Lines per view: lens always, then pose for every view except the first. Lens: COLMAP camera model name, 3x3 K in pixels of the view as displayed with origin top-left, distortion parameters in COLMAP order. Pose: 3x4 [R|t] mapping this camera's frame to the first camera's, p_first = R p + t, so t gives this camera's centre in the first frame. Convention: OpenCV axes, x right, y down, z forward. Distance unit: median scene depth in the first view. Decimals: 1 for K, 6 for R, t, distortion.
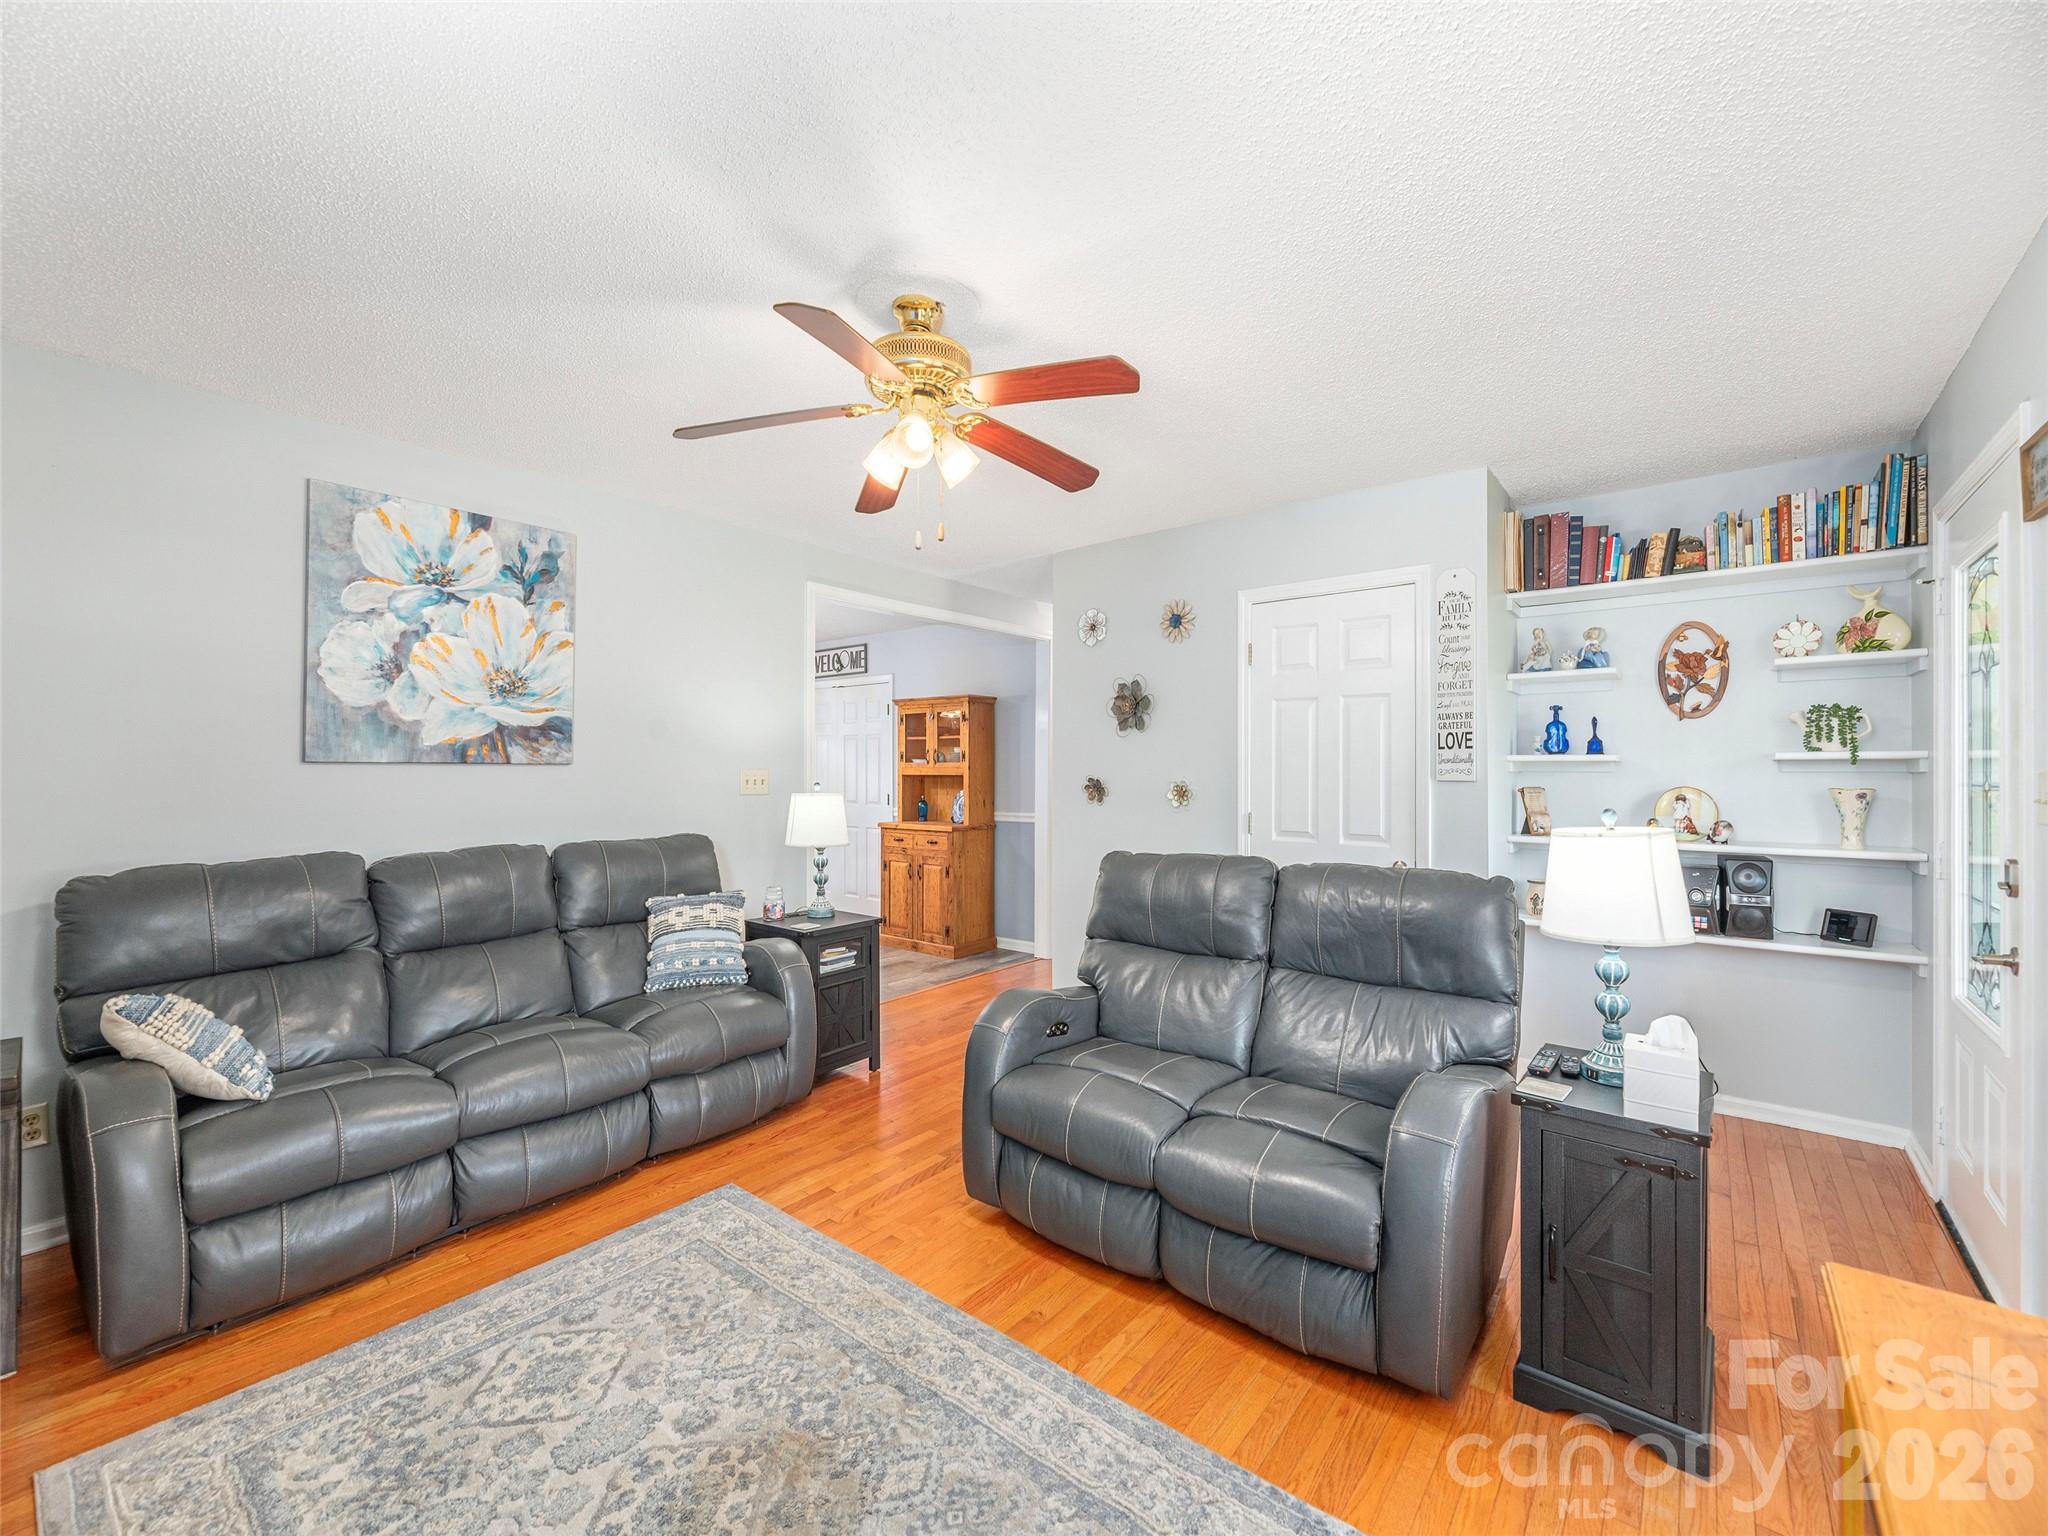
lens RADIAL K [[840.5, 0, 1016.9], [0, 840.5, 771.7], [0, 0, 1]] dist [0.000006, 0.000209]
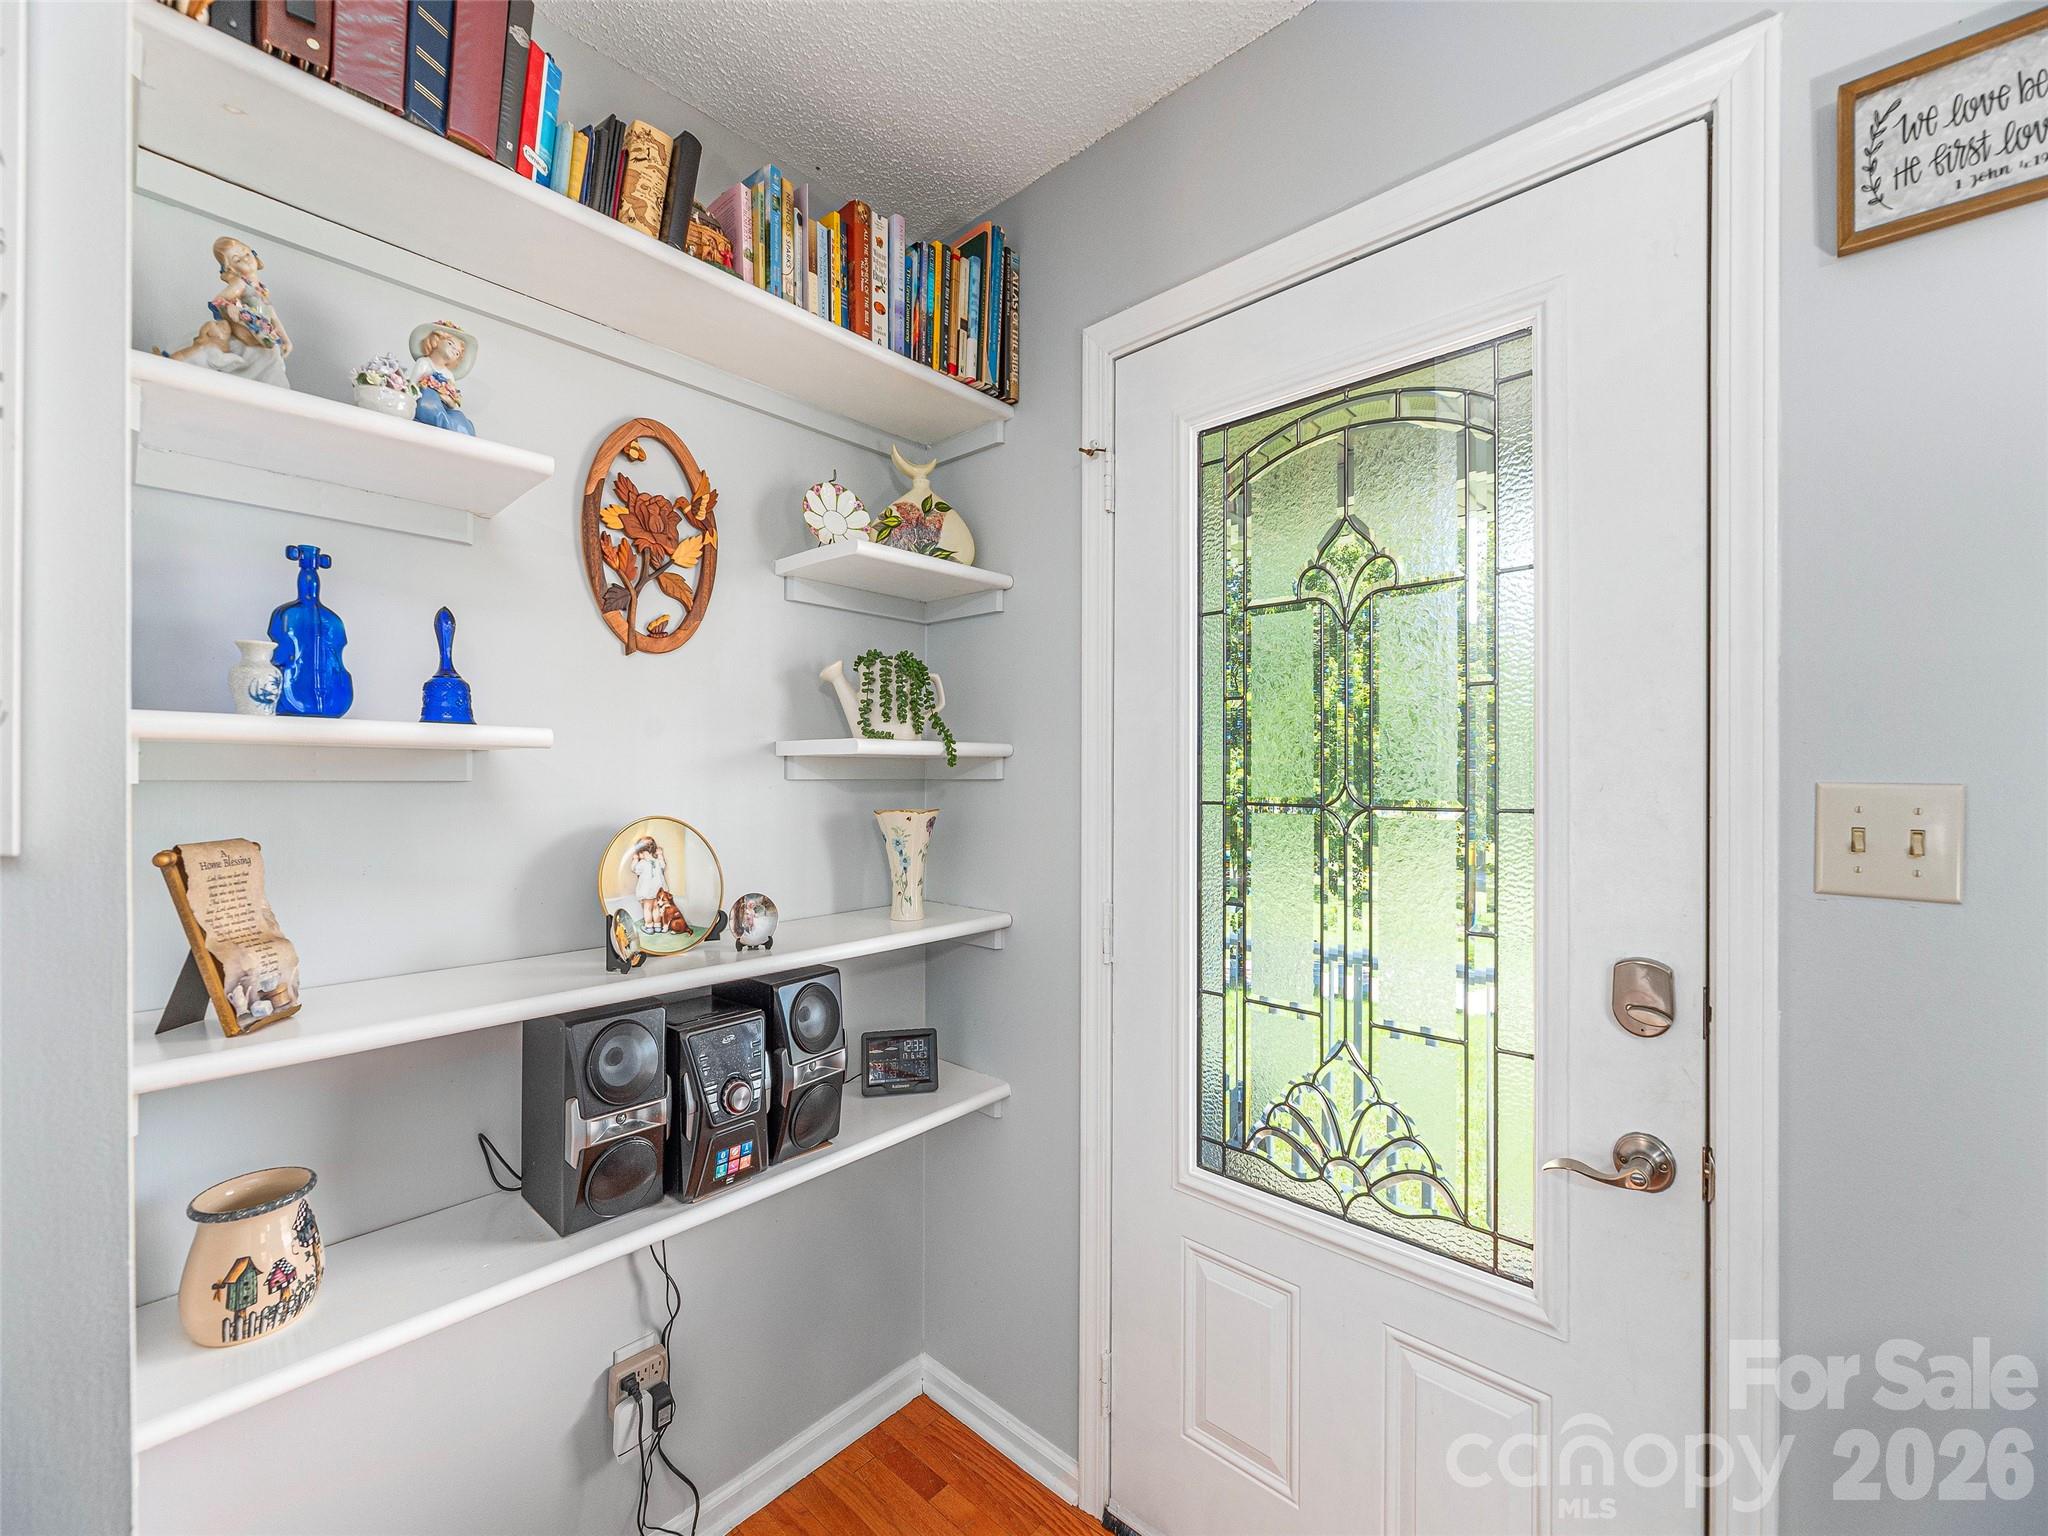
lens RADIAL K [[826.7, 0, 1022.3], [0, 826.7, 771.2], [0, 0, 1]] dist [-0.001261, -0.000098]
pose [[0.053840, -0.000994, 0.998549, 0.416661], [-0.003446, 0.999993, 0.001181, -0.005526], [-0.998544, -0.003505, 0.053837, 0.823286]]
